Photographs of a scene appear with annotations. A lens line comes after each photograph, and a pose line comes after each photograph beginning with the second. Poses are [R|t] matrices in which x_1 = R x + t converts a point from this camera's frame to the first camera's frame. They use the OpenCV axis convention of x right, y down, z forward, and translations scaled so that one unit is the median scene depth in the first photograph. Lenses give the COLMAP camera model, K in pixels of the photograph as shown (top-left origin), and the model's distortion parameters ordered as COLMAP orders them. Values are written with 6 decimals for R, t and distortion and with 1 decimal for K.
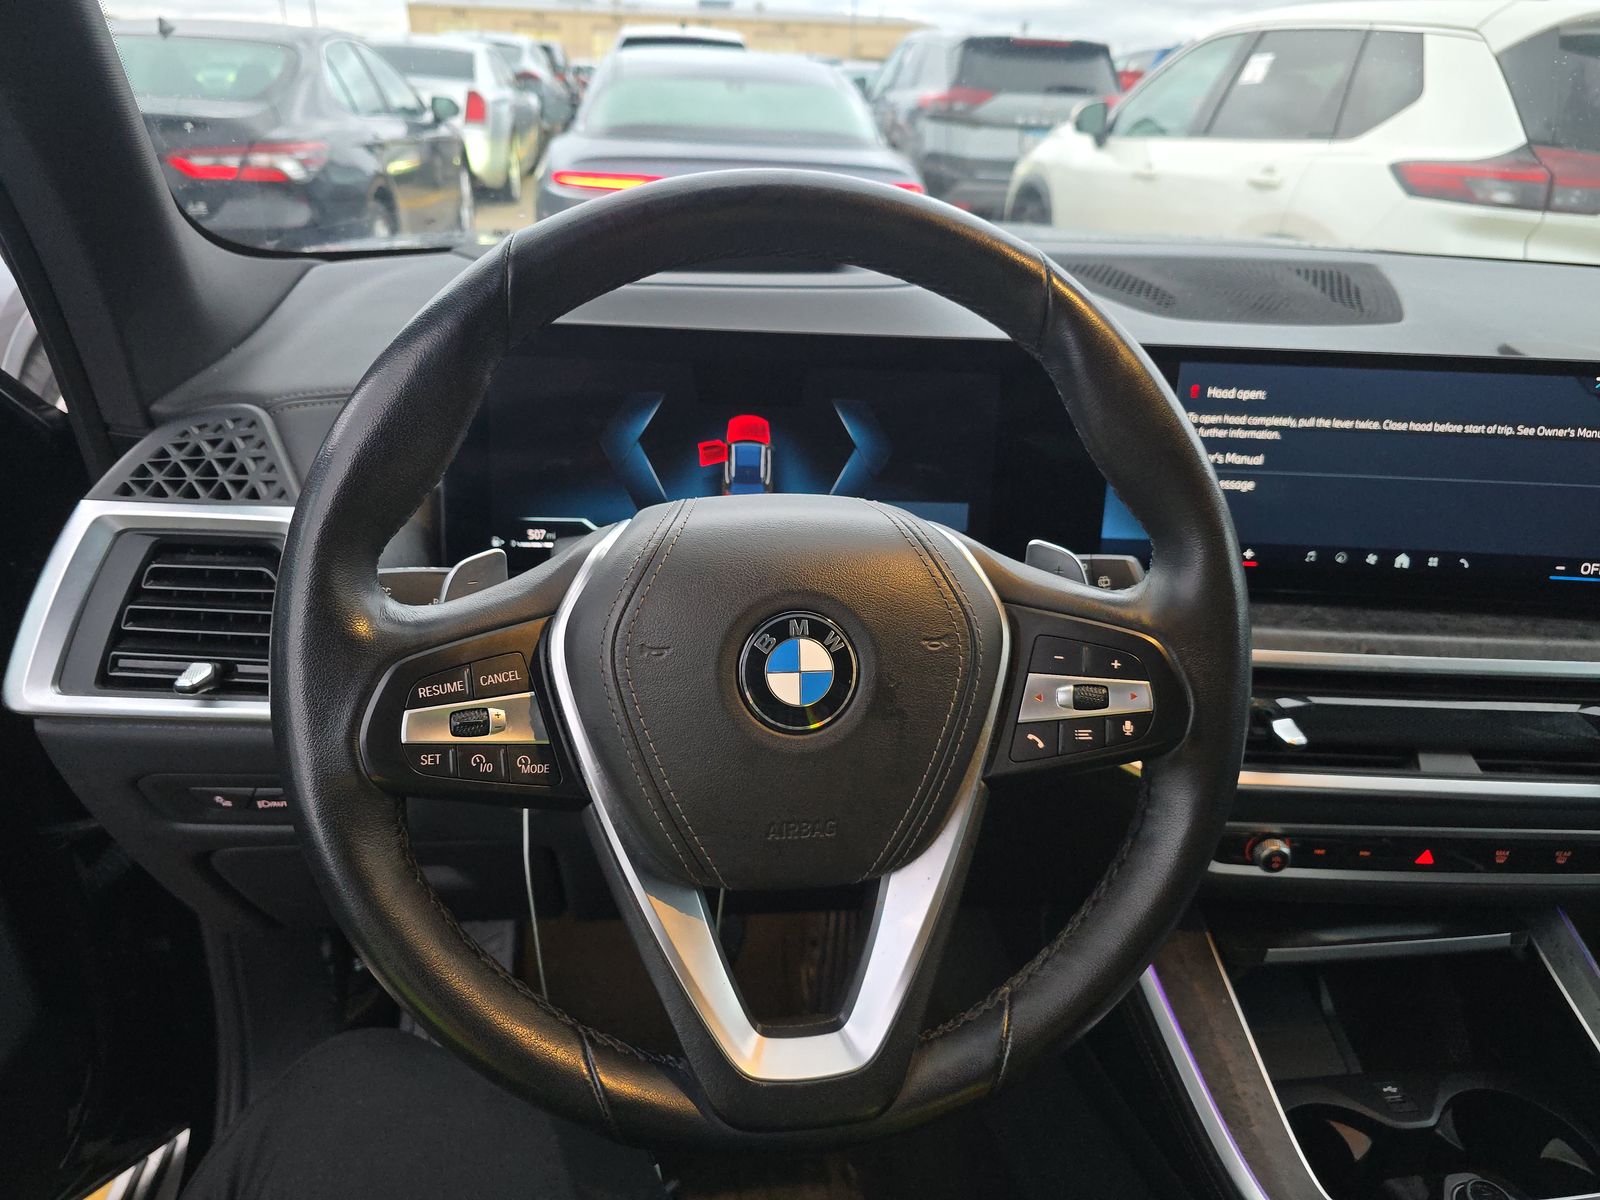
lens RADIAL K [[1065.6, 0, 800.0], [0, 1065.6, 600.0], [0, 0, 1]] dist [0.027847, -0.024899]
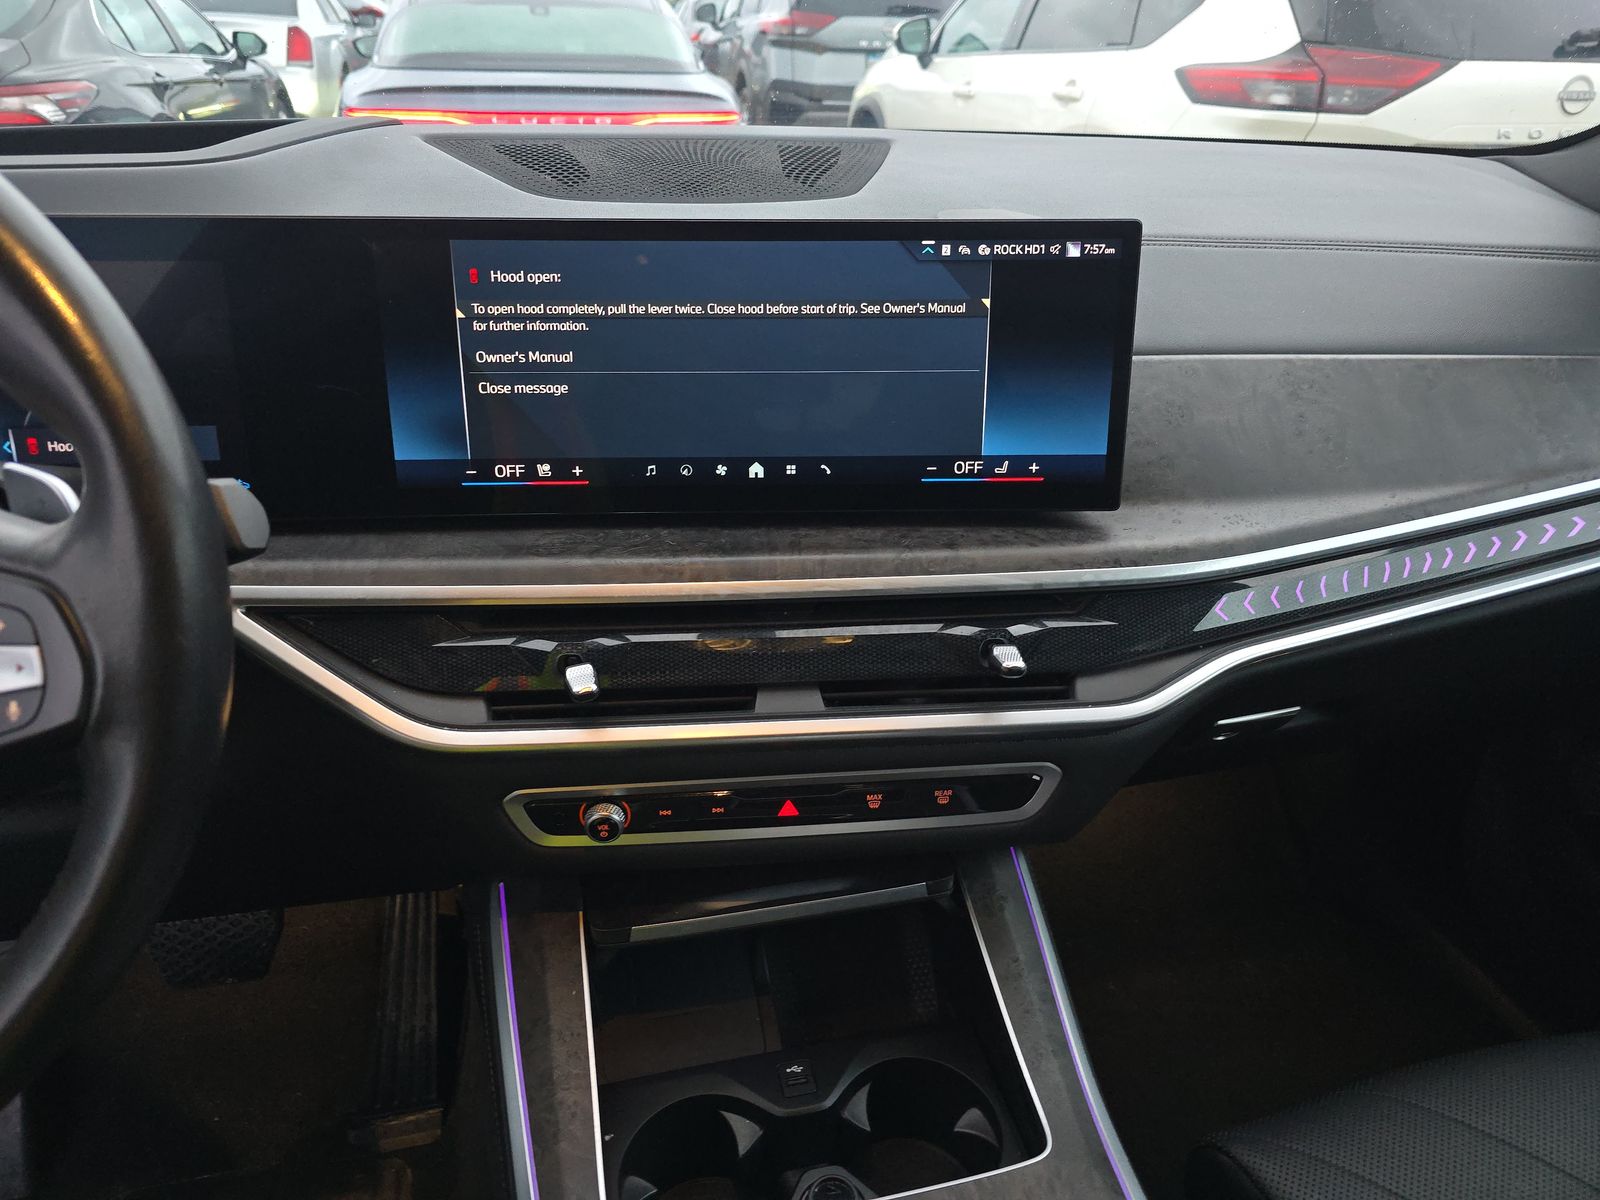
lens RADIAL K [[1066.6, 0, 800.0], [0, 1066.6, 600.0], [0, 0, 1]] dist [0.034050, -0.022180]
pose [[0.995497, -0.061924, 0.071778, 0.533706], [0.058454, 0.997063, 0.049486, 0.027840], [-0.074631, -0.045067, 0.996192, 0.141780]]
